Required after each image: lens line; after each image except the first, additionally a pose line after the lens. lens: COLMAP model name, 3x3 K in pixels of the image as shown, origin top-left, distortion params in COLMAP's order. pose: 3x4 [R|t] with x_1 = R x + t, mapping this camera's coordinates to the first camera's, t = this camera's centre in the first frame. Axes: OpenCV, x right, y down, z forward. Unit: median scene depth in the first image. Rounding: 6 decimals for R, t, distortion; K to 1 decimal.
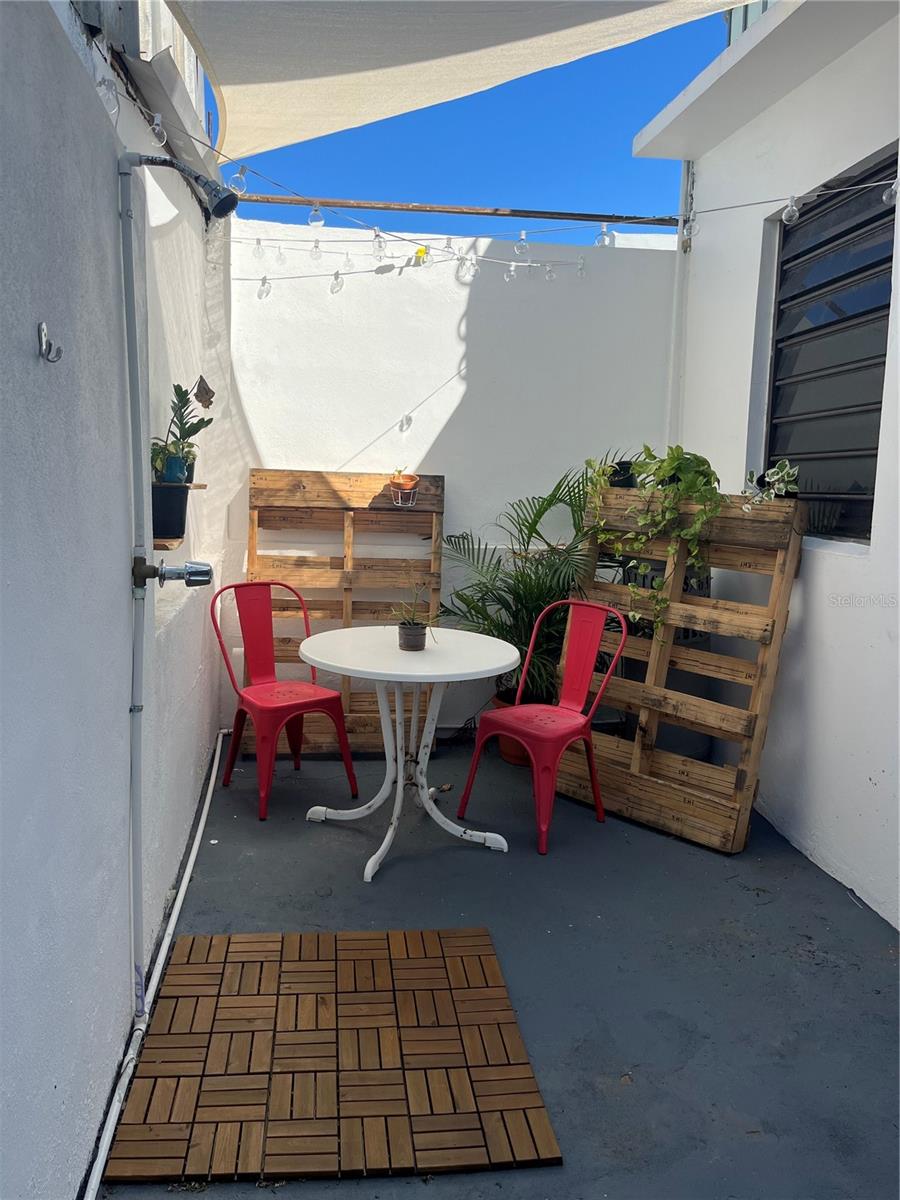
lens RADIAL K [[931.3, 0, 444.6], [0, 931.3, 608.1], [0, 0, 1]] dist [0.080157, -0.114849]
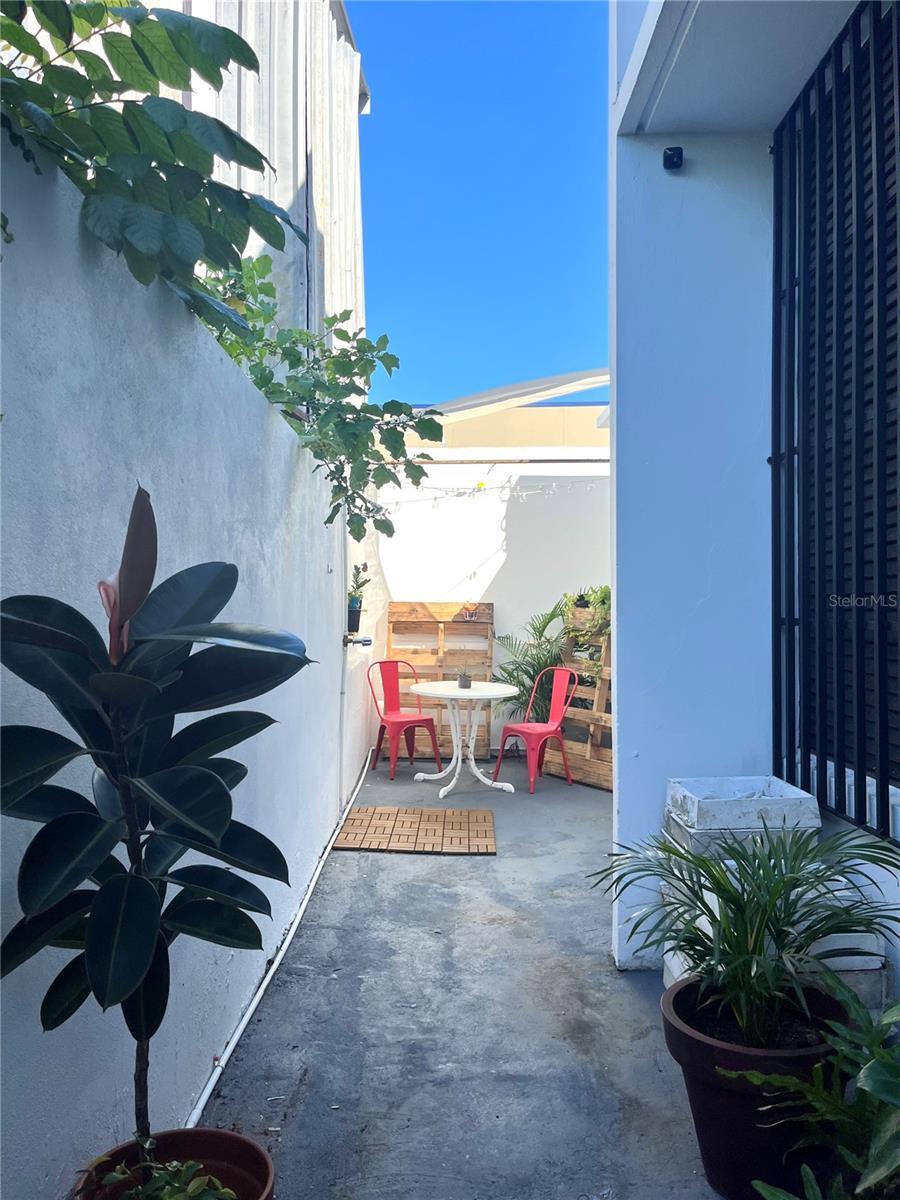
lens RADIAL K [[931.3, 0, 444.6], [0, 931.3, 608.1], [0, 0, 1]] dist [0.080157, -0.114849]
pose [[0.988598, -0.017977, -0.149503, 0.213750], [-0.002504, 0.990748, -0.135694, 0.137369], [0.150559, 0.134521, 0.979406, -0.949485]]
